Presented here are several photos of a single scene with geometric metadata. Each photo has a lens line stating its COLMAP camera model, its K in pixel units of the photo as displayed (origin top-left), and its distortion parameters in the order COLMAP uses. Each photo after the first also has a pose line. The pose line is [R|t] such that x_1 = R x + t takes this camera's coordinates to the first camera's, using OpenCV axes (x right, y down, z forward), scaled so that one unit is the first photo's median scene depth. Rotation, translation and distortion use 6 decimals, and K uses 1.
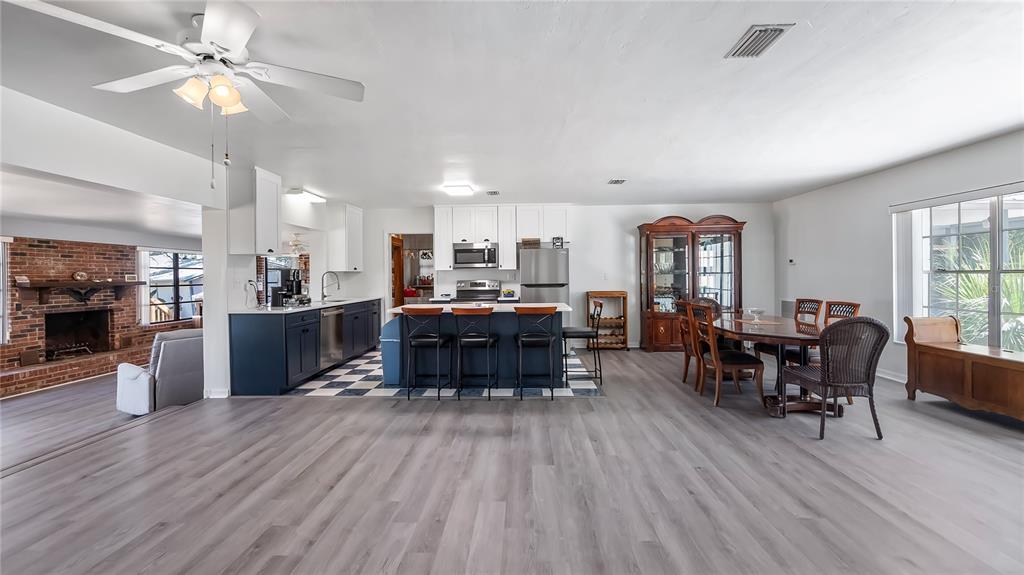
lens RADIAL K [[413.6, 0, 517.9], [0, 413.6, 279.0], [0, 0, 1]] dist [-0.001238, 0.000037]
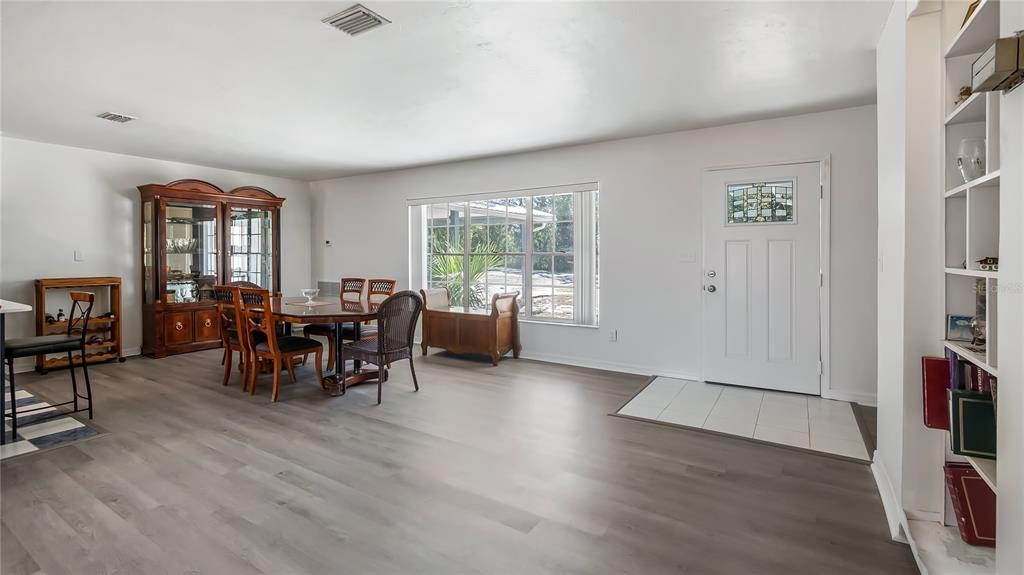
lens RADIAL K [[448.7, 0, 519.0], [0, 448.7, 258.5], [0, 0, 1]] dist [0.002901, 0.000426]
pose [[0.505633, 0.005198, 0.862733, -0.079126], [0.000618, 0.999979, -0.006387, 0.005687], [-0.862749, 0.003762, 0.505619, 0.051329]]
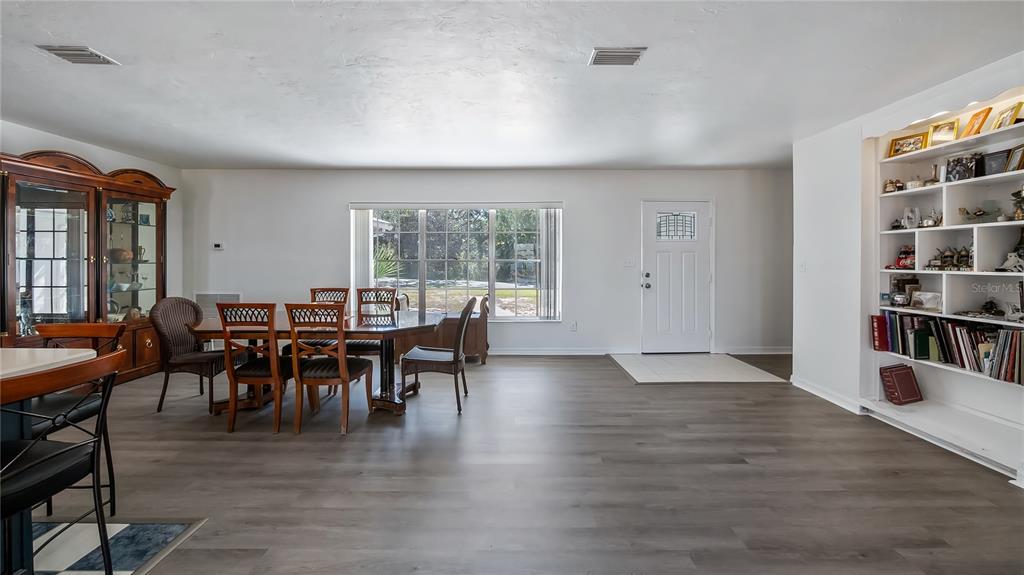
lens RADIAL K [[407.7, 0, 509.8], [0, 407.7, 259.3], [0, 0, 1]] dist [-0.002348, -0.000134]
pose [[-0.027721, 0.012189, 0.999541, -0.253305], [0.007177, 0.999902, -0.011995, -0.003533], [-0.999590, 0.006841, -0.027805, 0.638248]]
